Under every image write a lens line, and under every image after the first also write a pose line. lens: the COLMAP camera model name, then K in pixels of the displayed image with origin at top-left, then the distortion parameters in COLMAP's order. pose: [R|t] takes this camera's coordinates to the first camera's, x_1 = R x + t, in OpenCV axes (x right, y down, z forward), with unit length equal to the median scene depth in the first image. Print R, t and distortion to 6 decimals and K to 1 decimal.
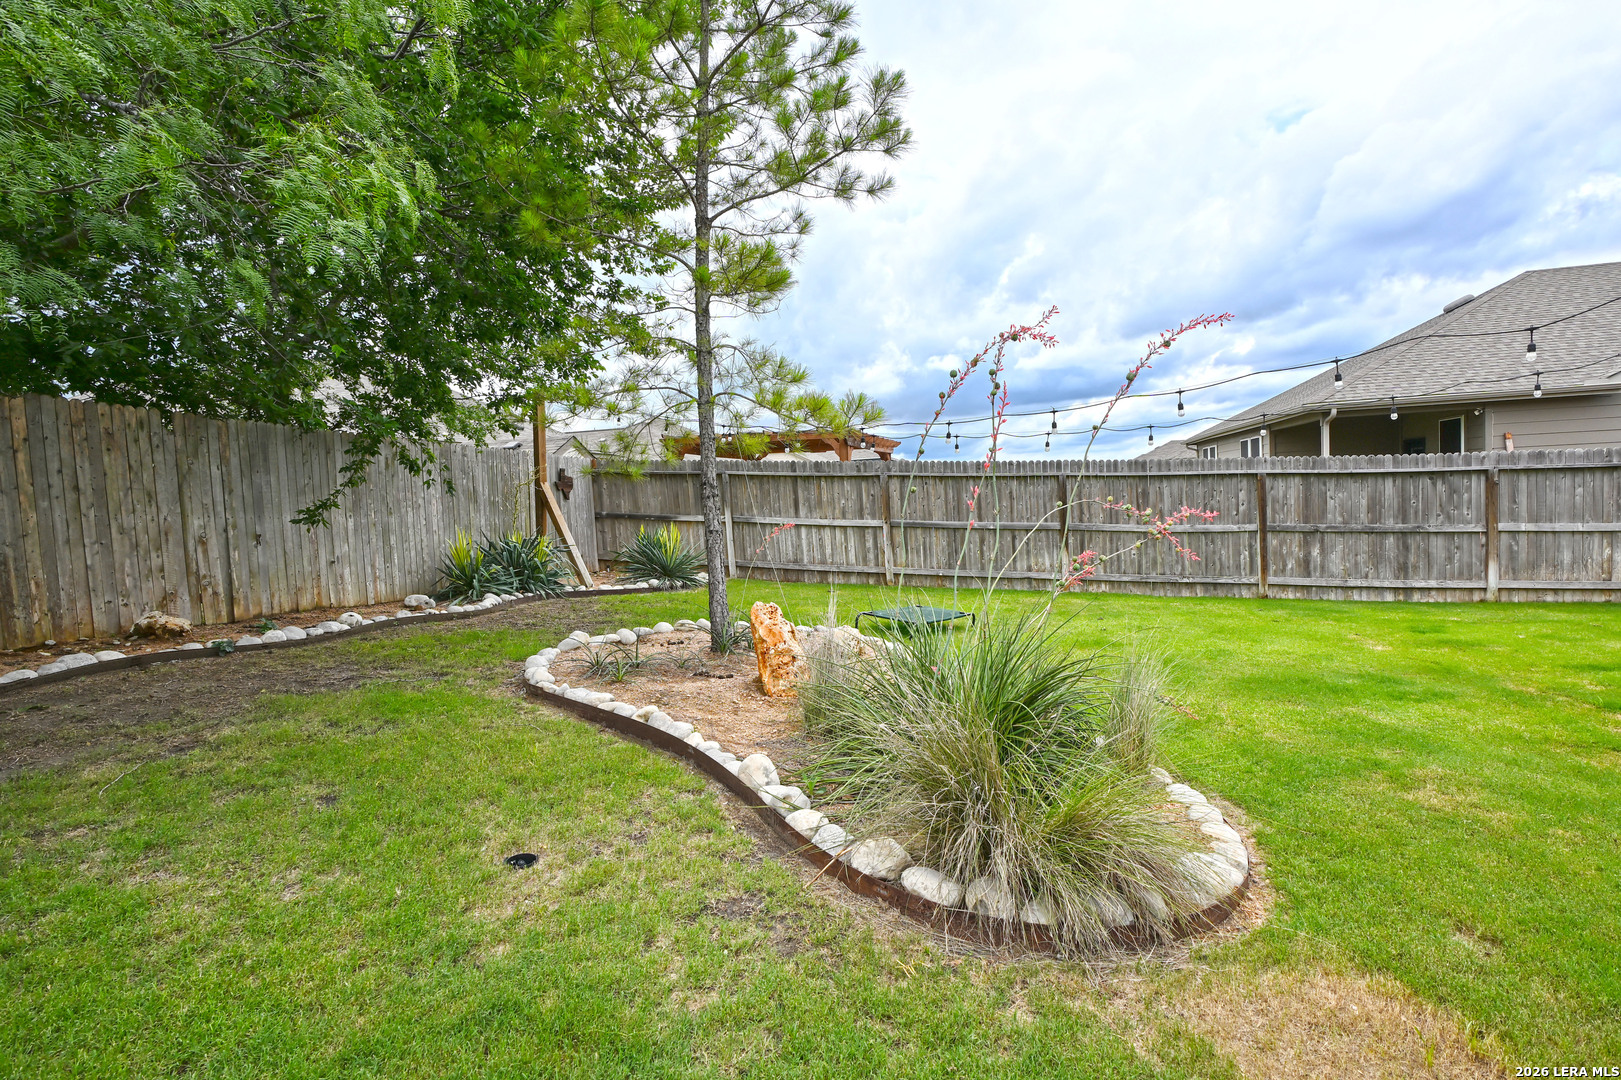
lens RADIAL K [[794.4, 0, 813.7], [0, 794.4, 535.2], [0, 0, 1]] dist [0.000443, 0.000463]
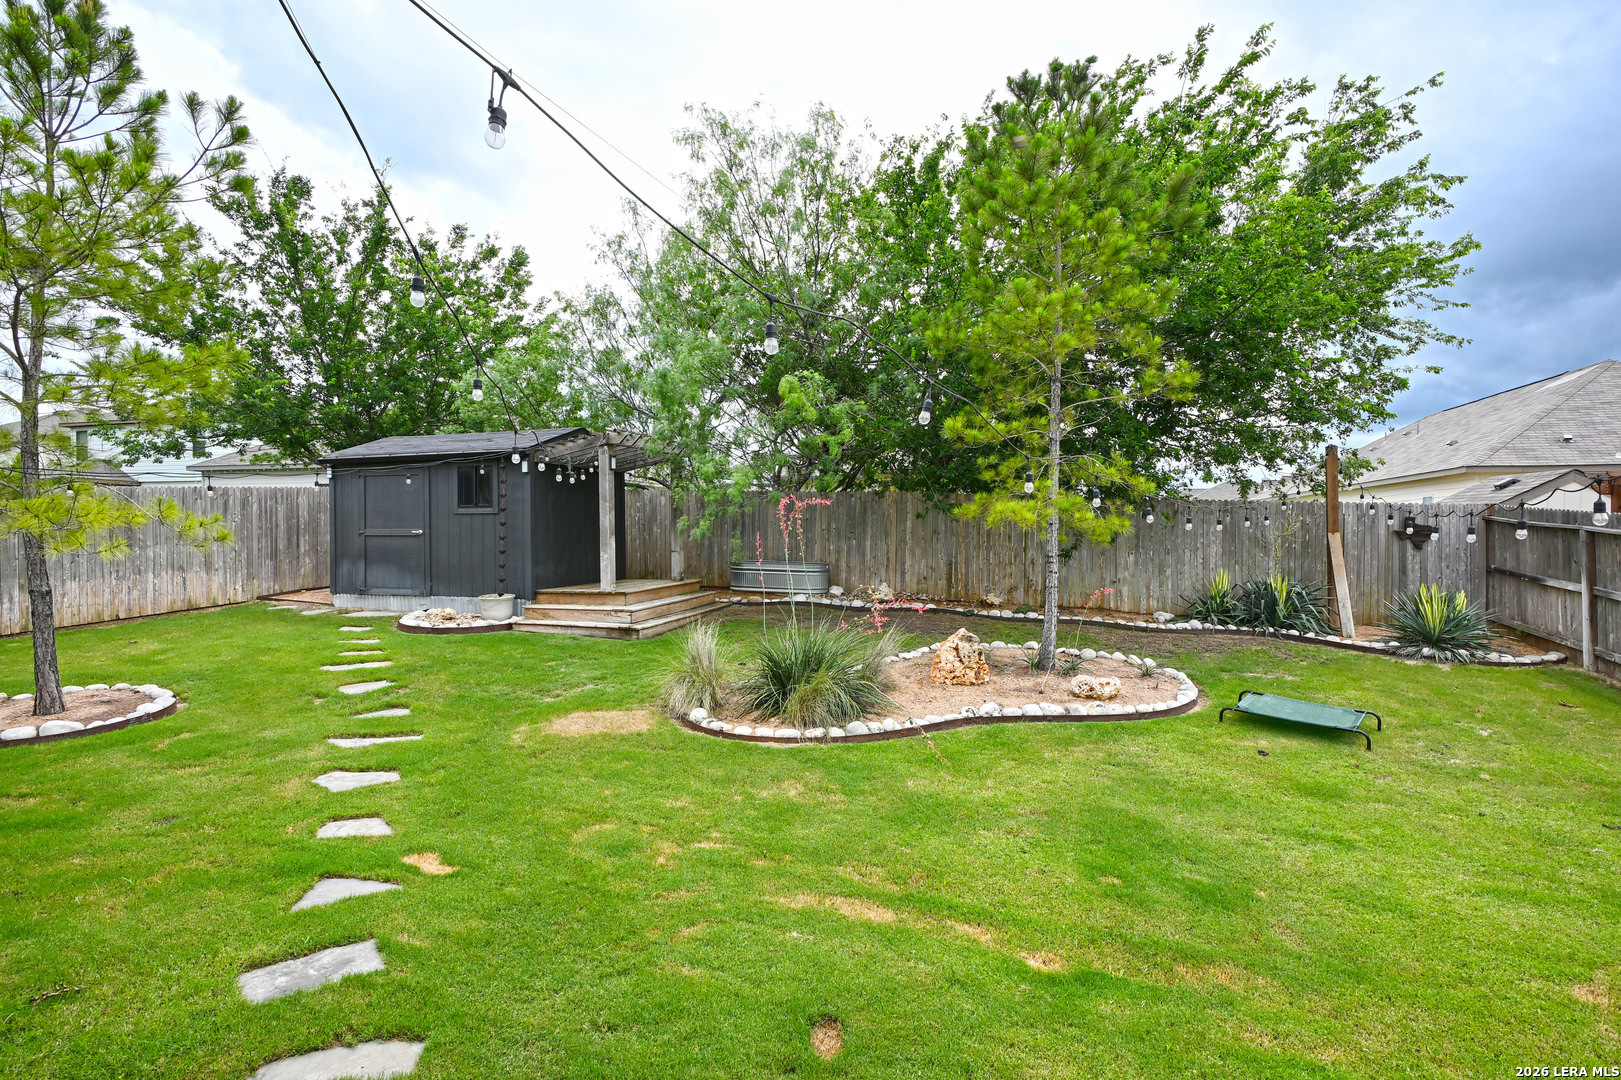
lens RADIAL K [[794.4, 0, 813.7], [0, 794.4, 535.2], [0, 0, 1]] dist [0.000443, 0.000463]
pose [[-0.005907, 0.055999, -0.998413, 0.938114], [-0.053193, 0.997000, 0.056234, -0.111588], [0.998567, 0.053441, -0.002911, 0.398680]]
